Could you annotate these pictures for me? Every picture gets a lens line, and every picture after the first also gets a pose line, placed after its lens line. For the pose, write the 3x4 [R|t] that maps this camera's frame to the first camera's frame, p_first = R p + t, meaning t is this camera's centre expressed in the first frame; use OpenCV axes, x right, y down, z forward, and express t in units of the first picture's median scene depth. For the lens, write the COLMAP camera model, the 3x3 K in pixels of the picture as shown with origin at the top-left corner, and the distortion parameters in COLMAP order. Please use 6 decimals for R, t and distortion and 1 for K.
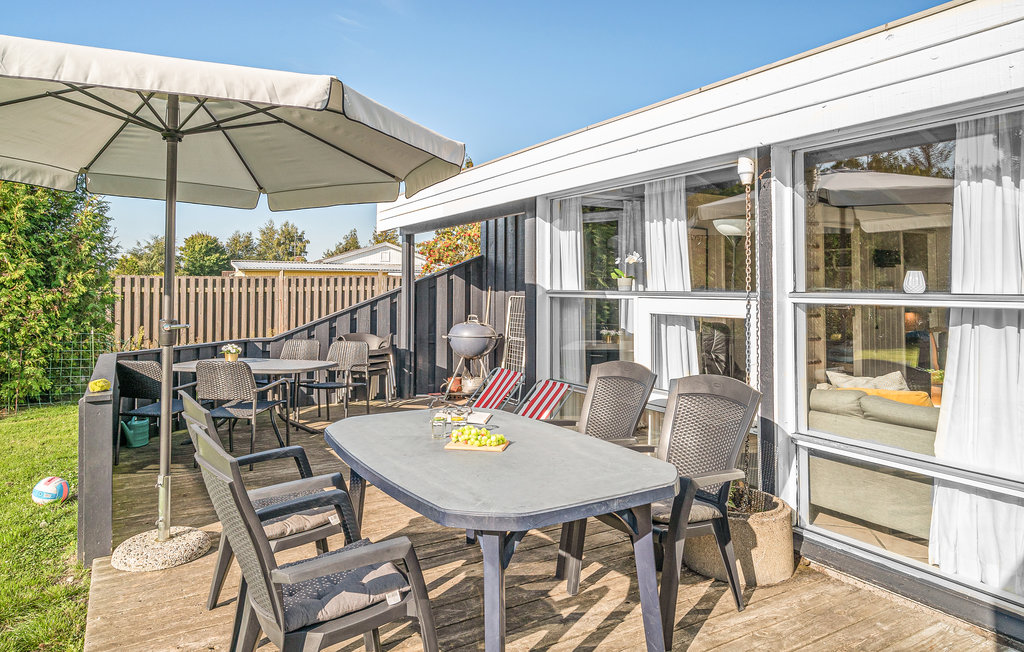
lens RADIAL K [[661.8, 0, 512.0], [0, 661.8, 326.0], [0, 0, 1]] dist [-0.002365, -0.001255]
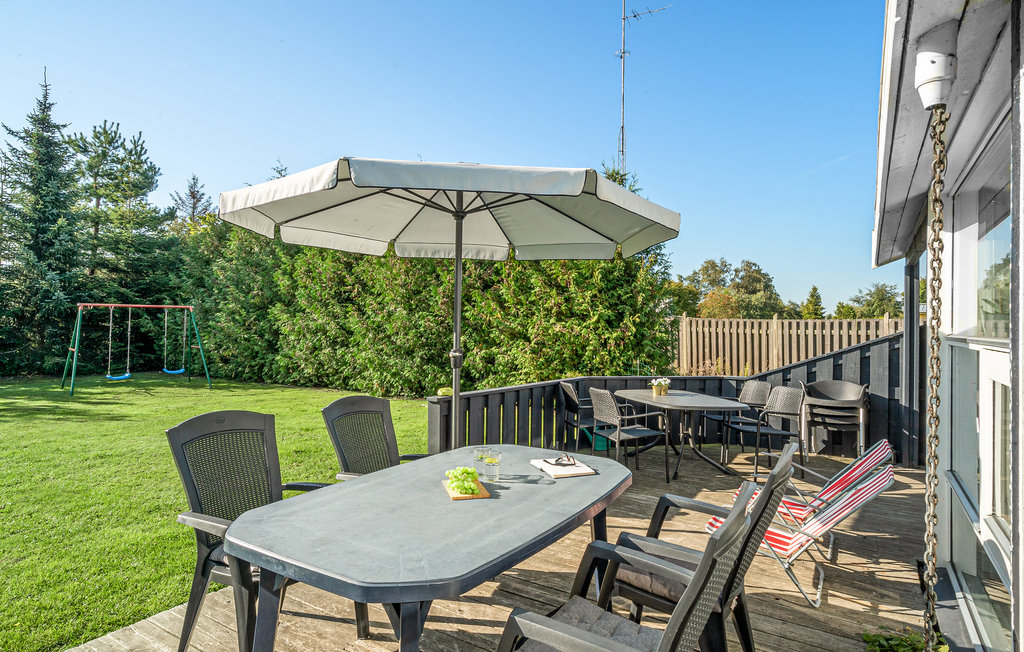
lens RADIAL K [[574.3, 0, 512.0], [0, 574.3, 326.0], [0, 0, 1]] dist [0.002655, 0.000570]
pose [[0.474745, 0.004808, -0.880110, 0.239082], [-0.062497, 0.997645, -0.028262, -0.013234], [0.877902, 0.068422, 0.473927, 0.219665]]
